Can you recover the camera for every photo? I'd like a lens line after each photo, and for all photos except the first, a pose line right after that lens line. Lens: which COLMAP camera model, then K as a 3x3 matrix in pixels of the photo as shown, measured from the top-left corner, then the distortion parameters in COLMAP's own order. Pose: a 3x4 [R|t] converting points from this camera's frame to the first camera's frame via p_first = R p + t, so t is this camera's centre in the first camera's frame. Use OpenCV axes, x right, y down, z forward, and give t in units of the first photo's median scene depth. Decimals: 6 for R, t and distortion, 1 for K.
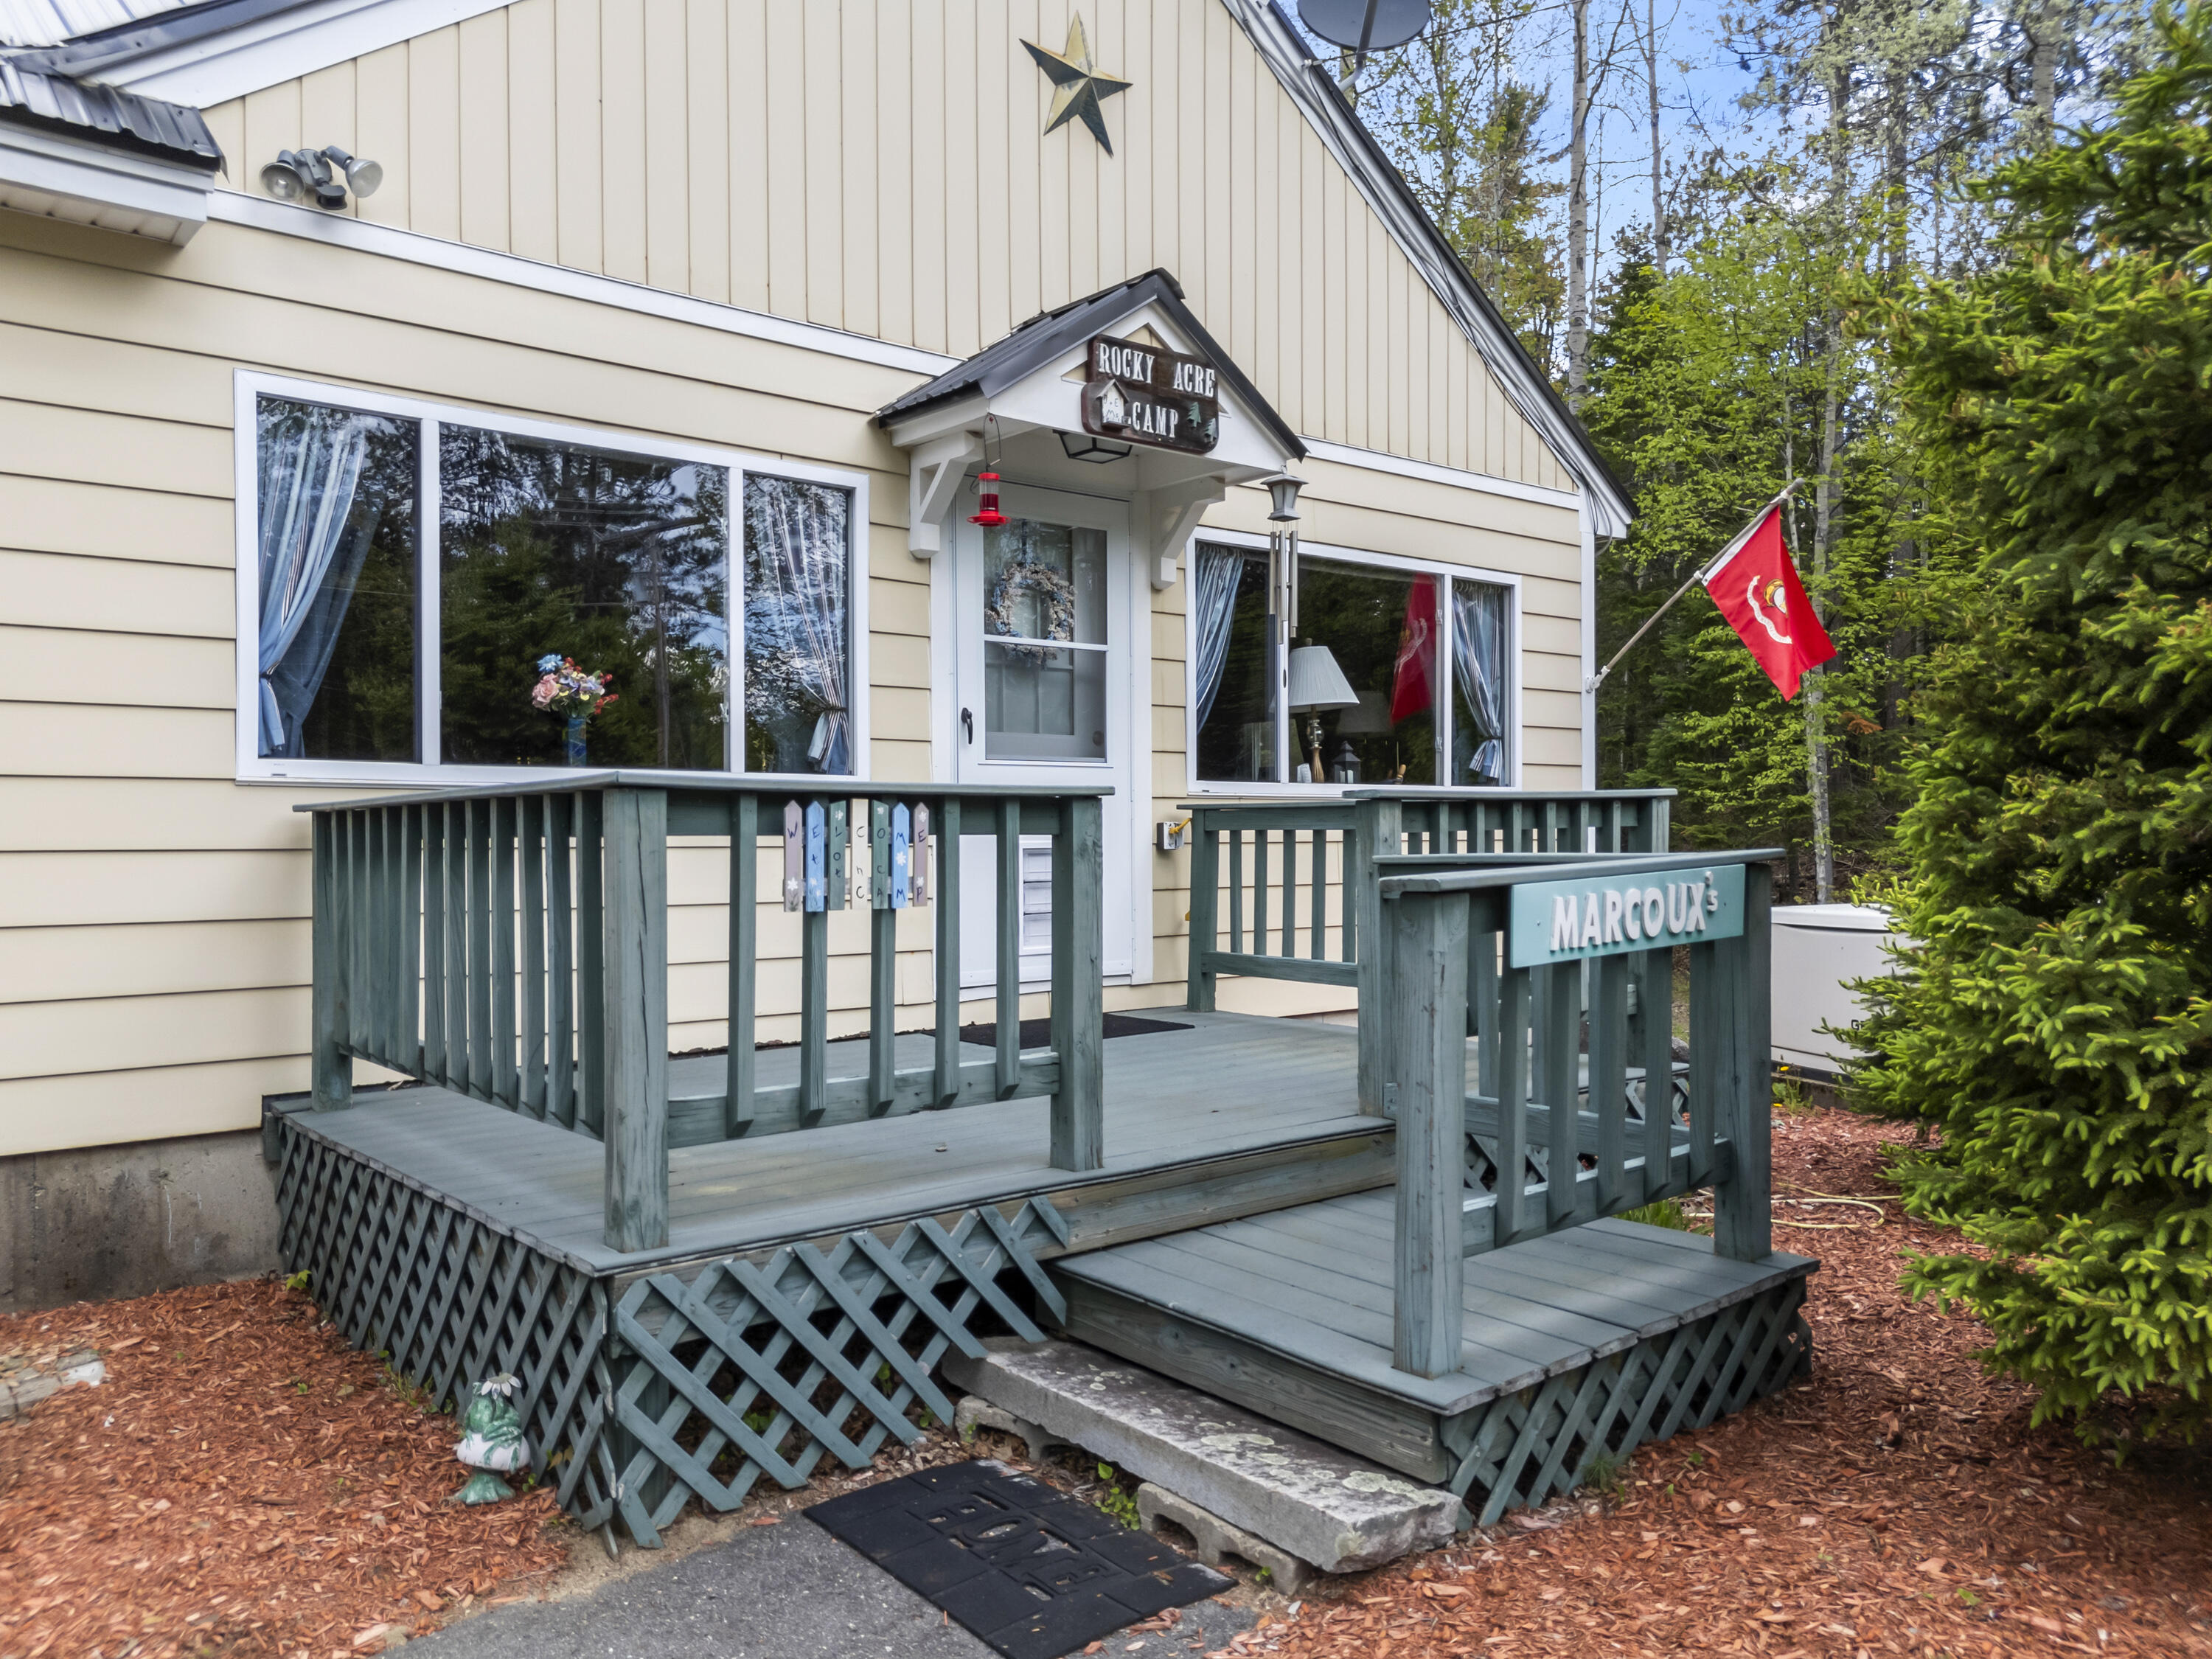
lens RADIAL K [[1646.2, 0, 1117.3], [0, 1646.2, 840.4], [0, 0, 1]] dist [-0.002237, -0.004818]
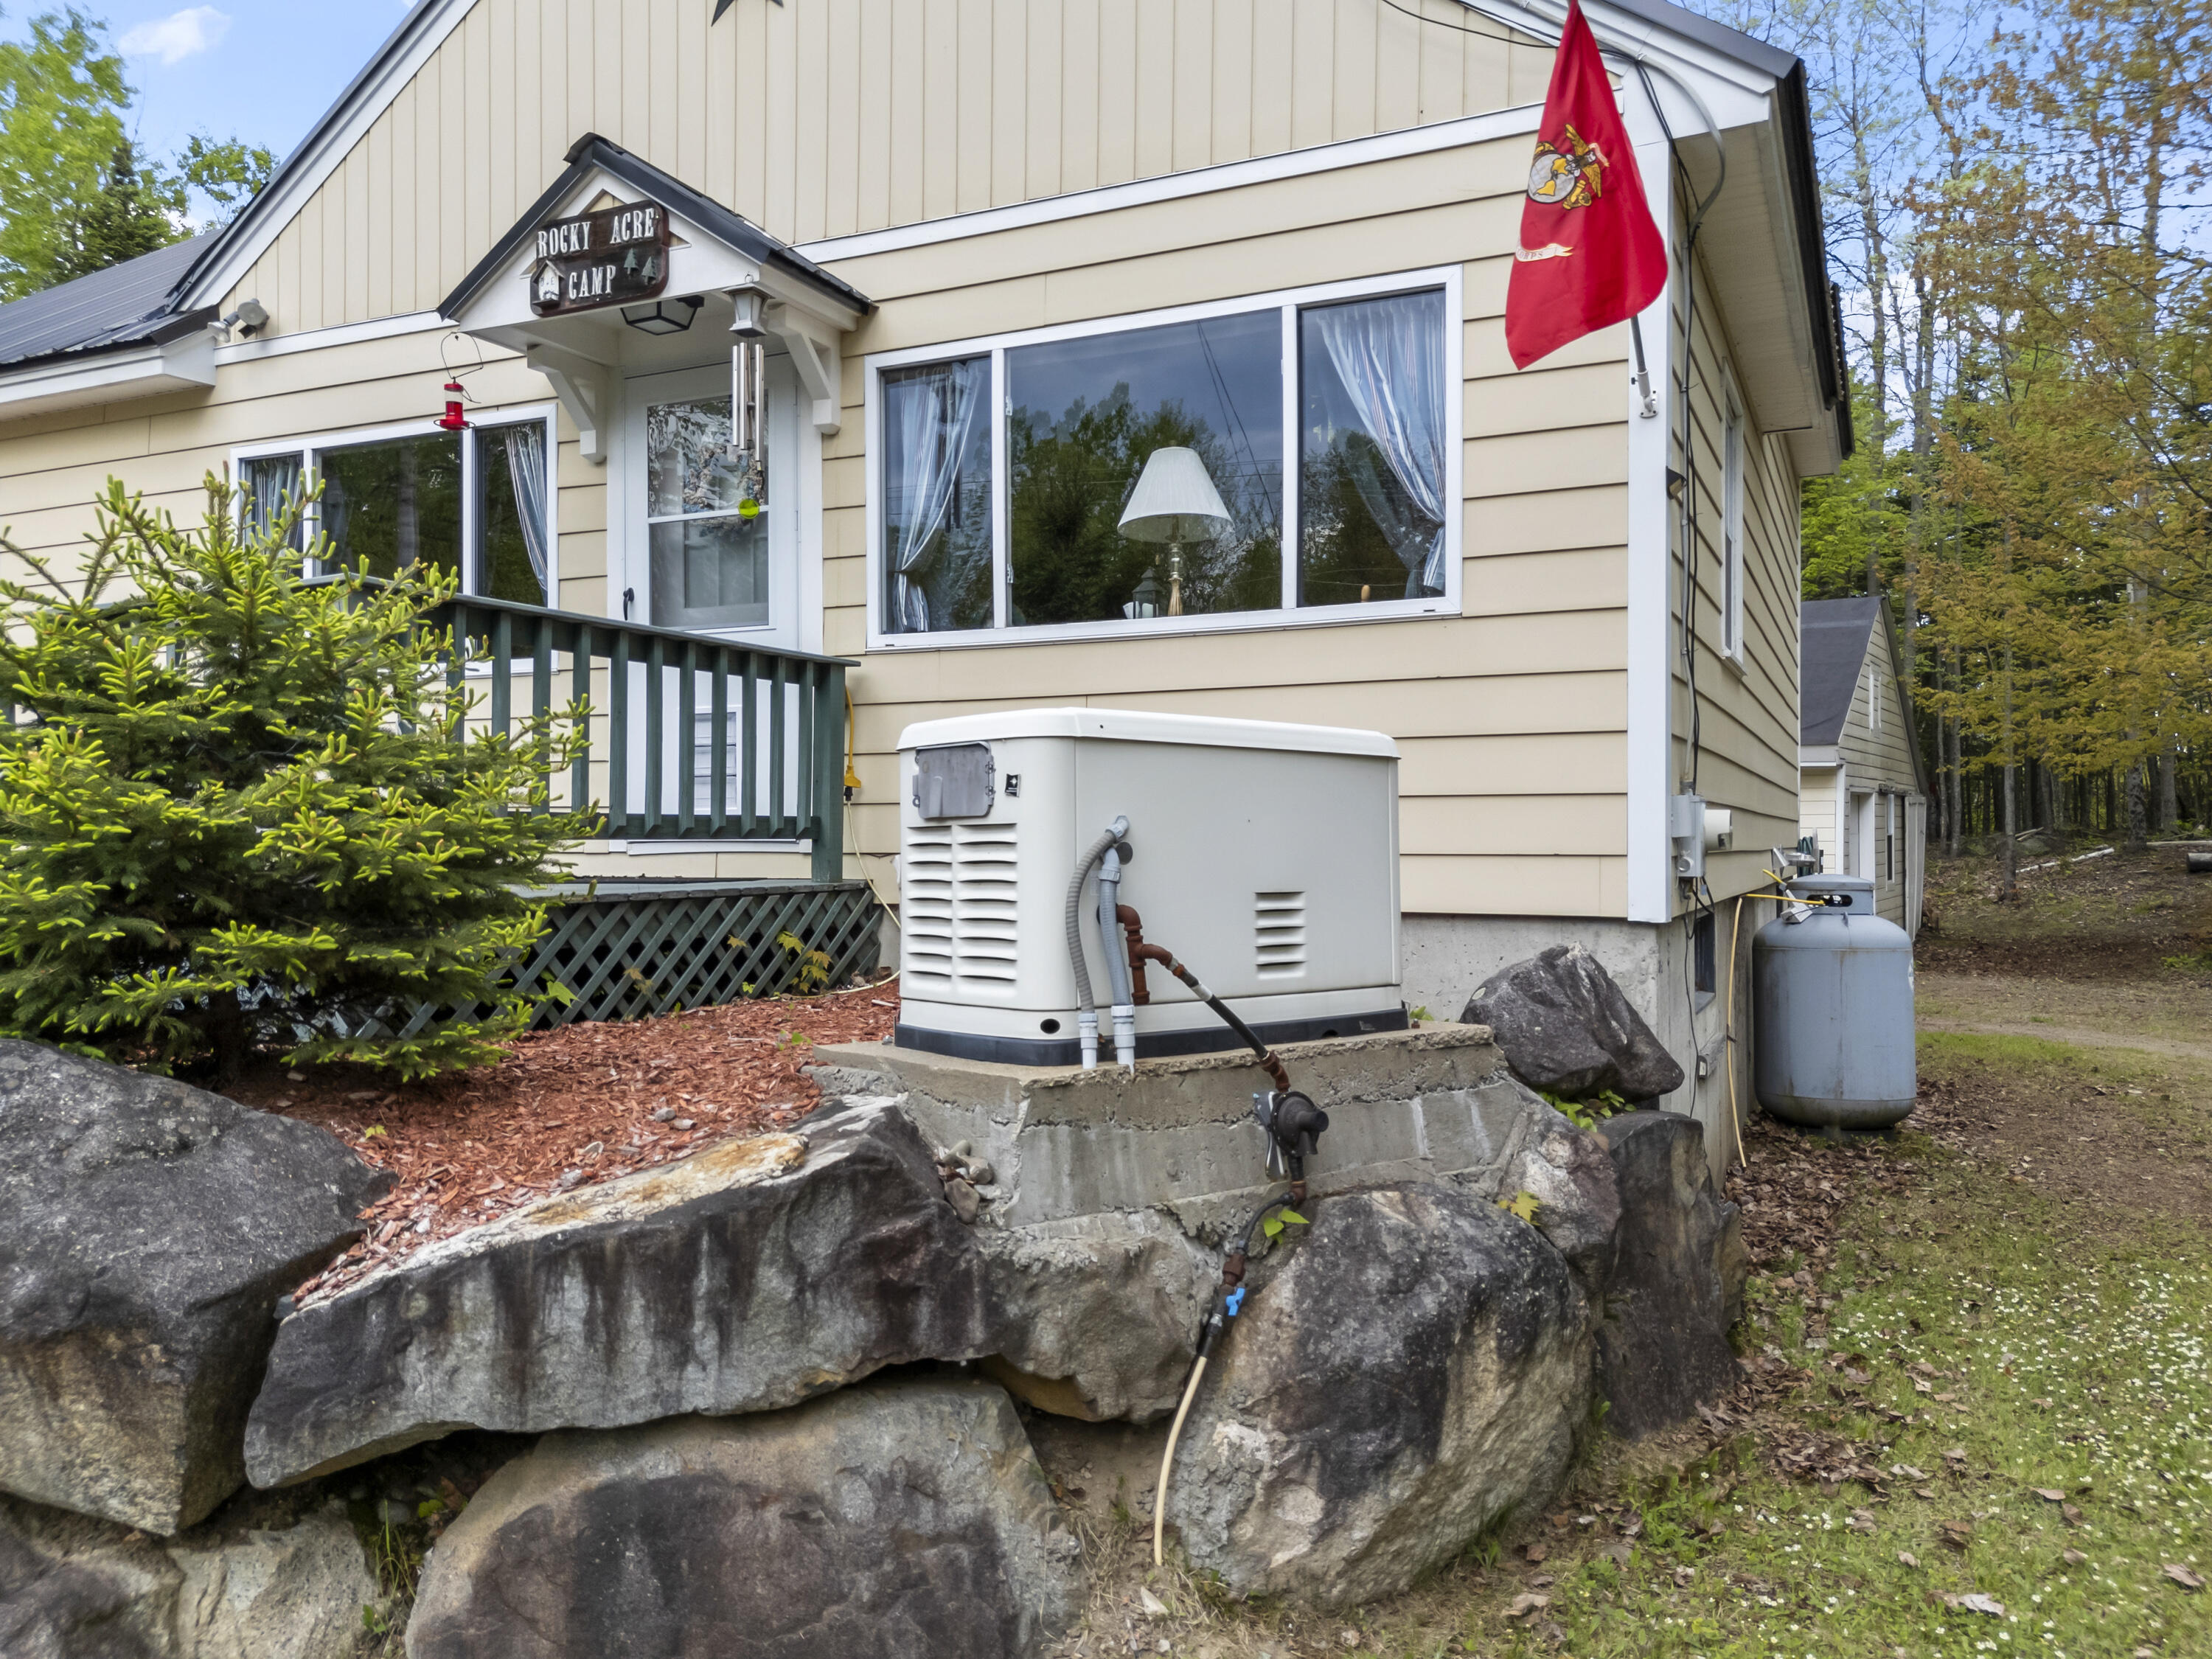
lens RADIAL K [[1646.2, 0, 1117.3], [0, 1646.2, 840.4], [0, 0, 1]] dist [-0.002237, -0.004818]
pose [[0.430363, 0.001391, -0.902655, 1.074685], [0.001977, 0.999995, 0.002484, 0.090559], [0.902654, -0.002854, 0.430358, 0.836308]]
